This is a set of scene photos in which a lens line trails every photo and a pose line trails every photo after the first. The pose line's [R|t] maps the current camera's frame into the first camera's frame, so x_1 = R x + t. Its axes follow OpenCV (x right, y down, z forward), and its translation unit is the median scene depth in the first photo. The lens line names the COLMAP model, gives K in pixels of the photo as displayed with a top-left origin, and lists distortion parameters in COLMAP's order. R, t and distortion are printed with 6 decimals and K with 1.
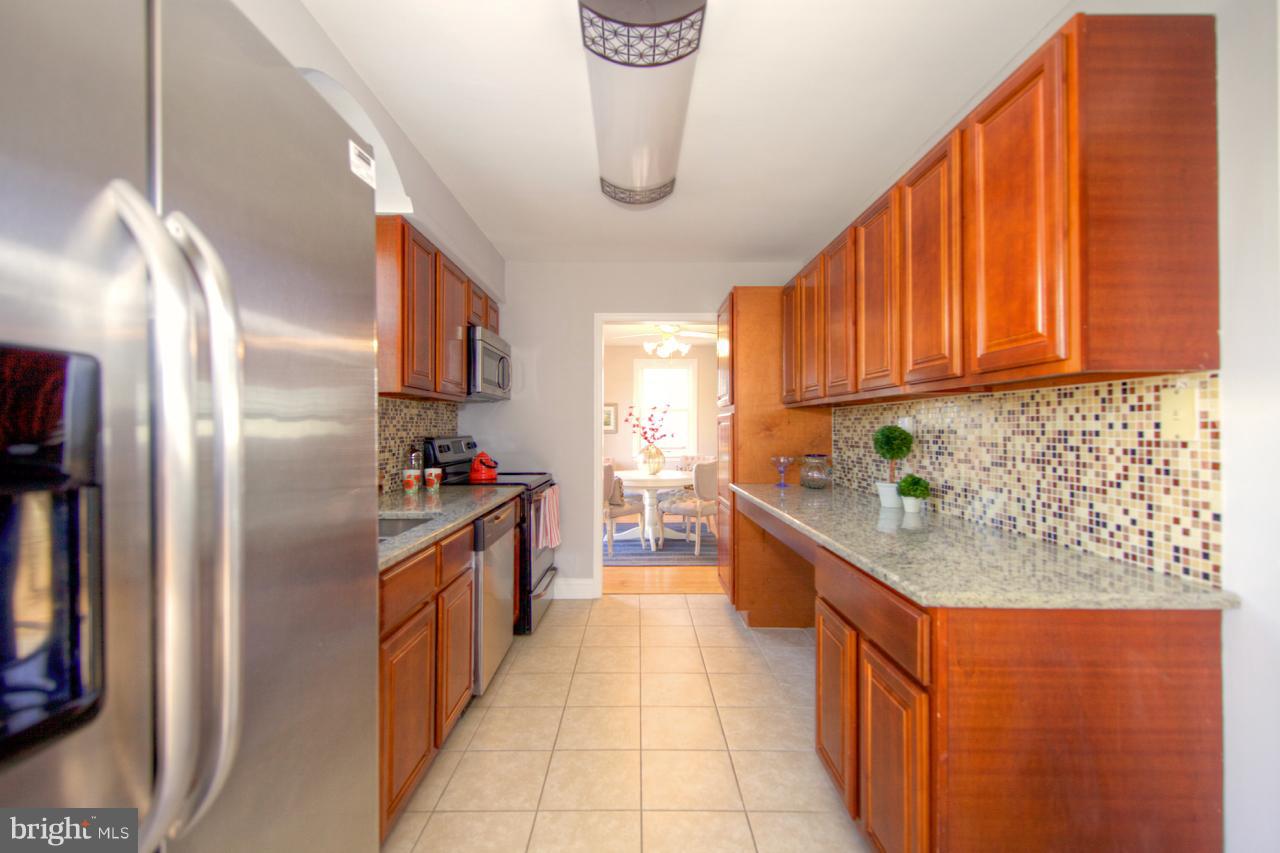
lens RADIAL K [[590.6, 0, 639.1], [0, 590.6, 420.0], [0, 0, 1]] dist [0.002331, 0.000383]
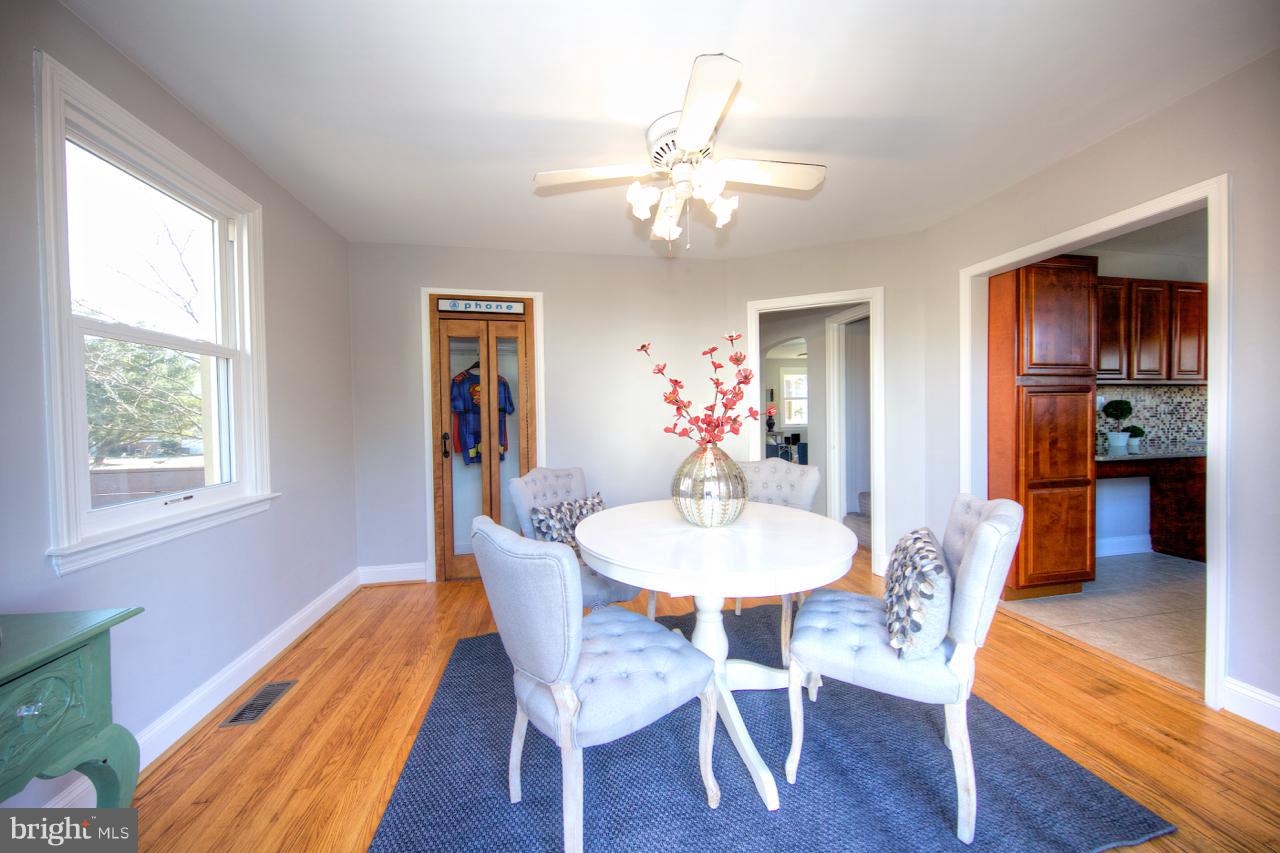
lens RADIAL K [[444.4, 0, 641.6], [0, 444.4, 423.9], [0, 0, 1]] dist [0.008259, -0.002396]
pose [[-0.184774, -0.015984, 0.982651, -0.609735], [0.002127, 0.999859, 0.016664, 0.053940], [-0.982779, 0.005169, -0.184714, 2.570454]]
